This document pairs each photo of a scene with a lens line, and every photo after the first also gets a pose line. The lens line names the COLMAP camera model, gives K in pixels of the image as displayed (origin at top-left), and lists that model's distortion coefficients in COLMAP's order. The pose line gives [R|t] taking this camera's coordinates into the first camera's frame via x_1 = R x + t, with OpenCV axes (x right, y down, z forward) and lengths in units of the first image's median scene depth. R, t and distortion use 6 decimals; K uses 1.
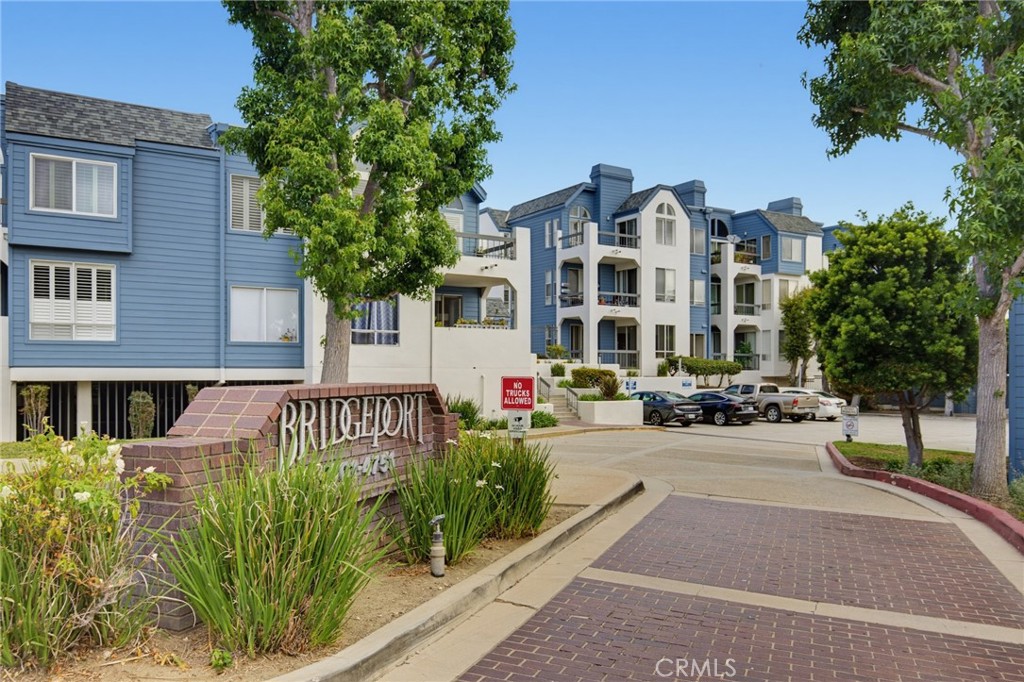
lens RADIAL K [[810.0, 0, 512.0], [0, 810.0, 343.1], [0, 0, 1]] dist [-0.010783, -0.002464]
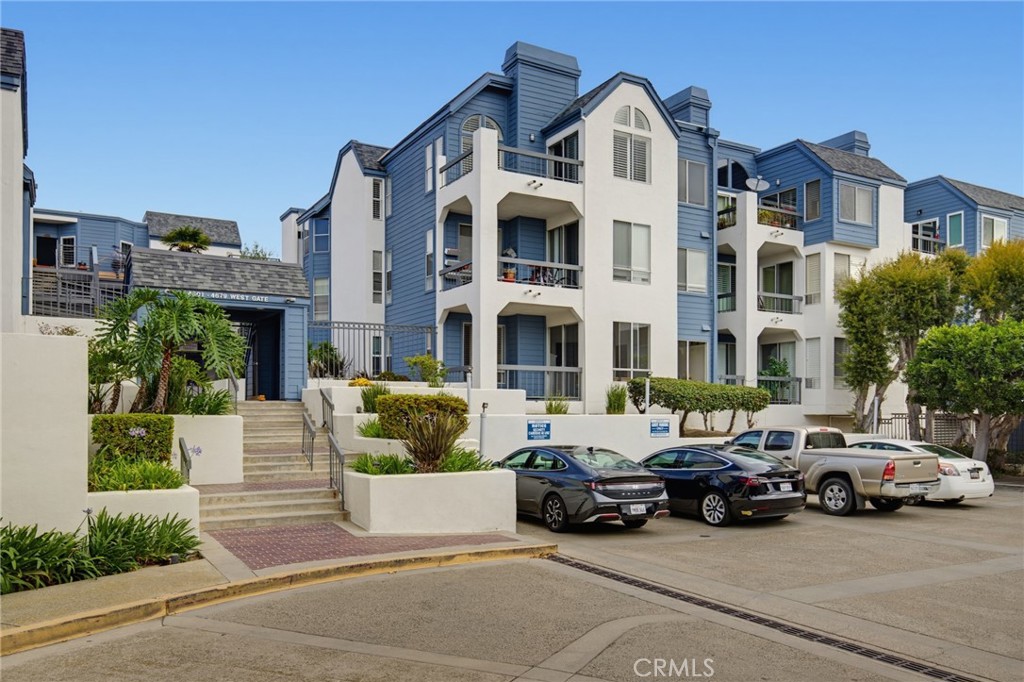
lens RADIAL K [[774.8, 0, 503.1], [0, 774.8, 383.8], [0, 0, 1]] dist [0.011681, -0.000108]
pose [[0.998002, -0.000632, -0.063175, 0.133604], [0.000720, 0.999999, 0.001375, 0.019448], [0.063174, -0.001418, 0.998002, 0.452385]]
